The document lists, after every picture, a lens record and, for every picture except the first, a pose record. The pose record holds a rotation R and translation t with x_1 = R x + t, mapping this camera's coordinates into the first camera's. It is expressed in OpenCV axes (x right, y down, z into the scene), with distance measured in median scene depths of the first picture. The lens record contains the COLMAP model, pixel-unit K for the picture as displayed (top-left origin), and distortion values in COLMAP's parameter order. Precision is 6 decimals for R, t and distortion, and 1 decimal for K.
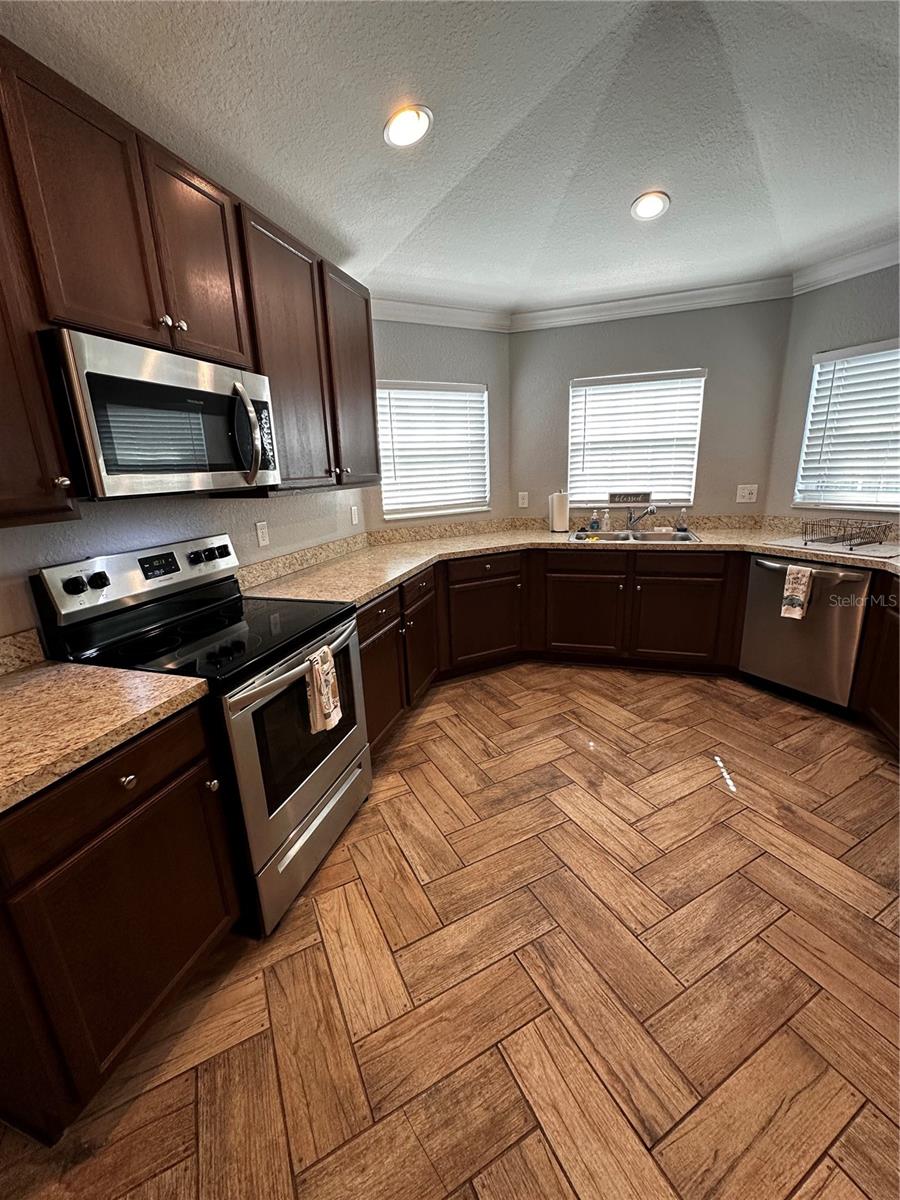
lens RADIAL K [[478.8, 0, 450.0], [0, 478.8, 600.0], [0, 0, 1]] dist [-0.005704, 0.001371]
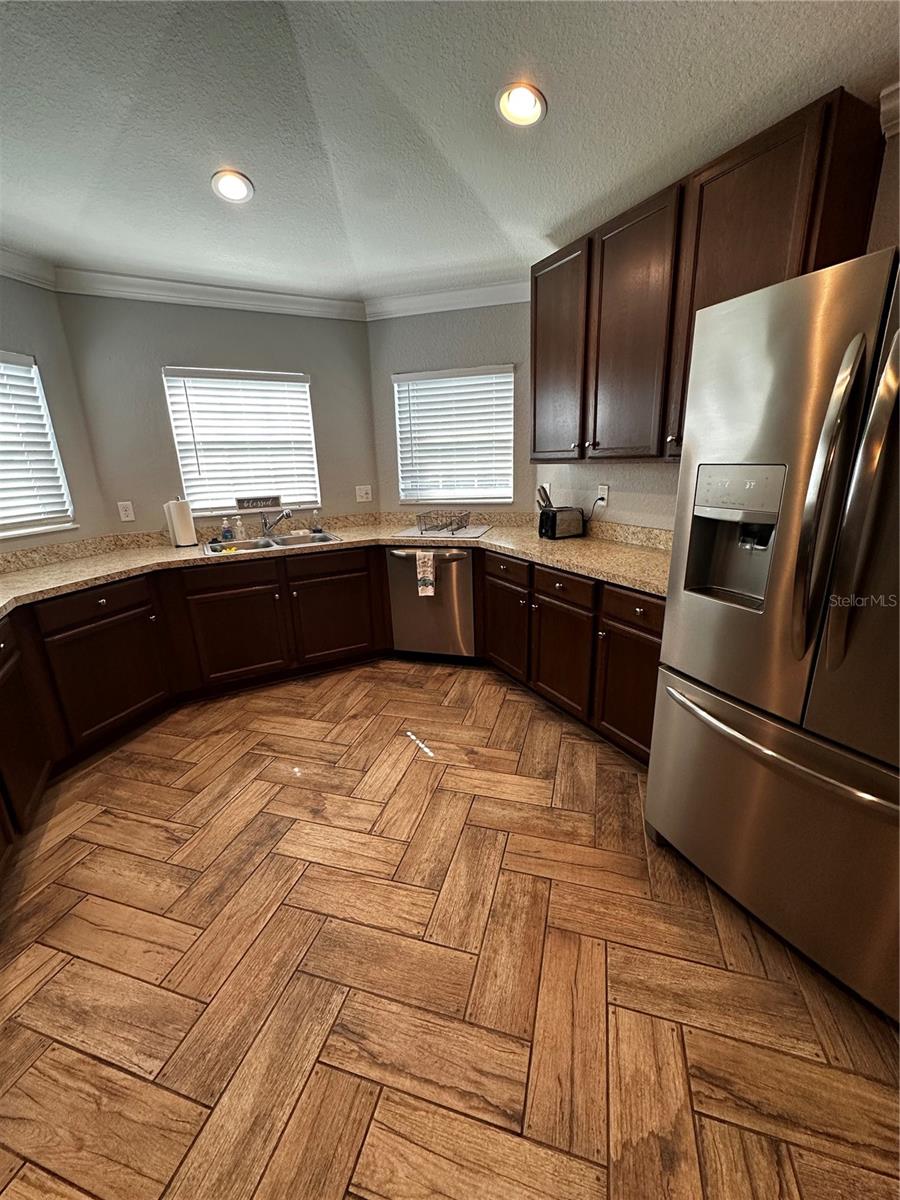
lens RADIAL K [[478.8, 0, 450.0], [0, 478.8, 600.0], [0, 0, 1]] dist [-0.005704, 0.001371]
pose [[0.698314, -0.184408, 0.691629, -0.060062], [0.194724, 0.978745, 0.064354, -0.015373], [-0.688796, 0.089737, 0.719380, 0.095716]]
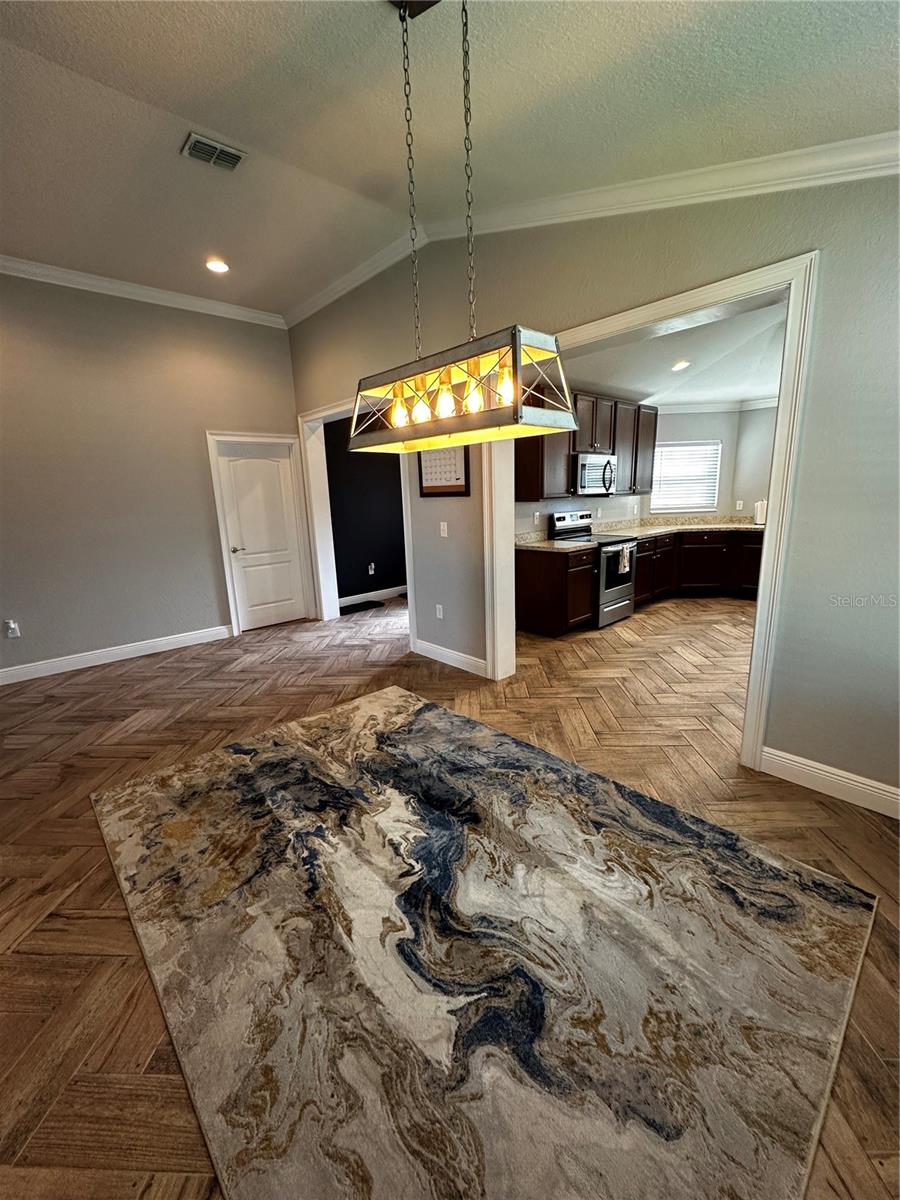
lens RADIAL K [[478.8, 0, 450.0], [0, 478.8, 600.0], [0, 0, 1]] dist [-0.005704, 0.001371]
pose [[0.869553, 0.118670, -0.479369, 0.144344], [-0.133965, 0.990983, 0.002317, 0.327297], [0.475321, 0.062203, 0.877611, -1.217086]]
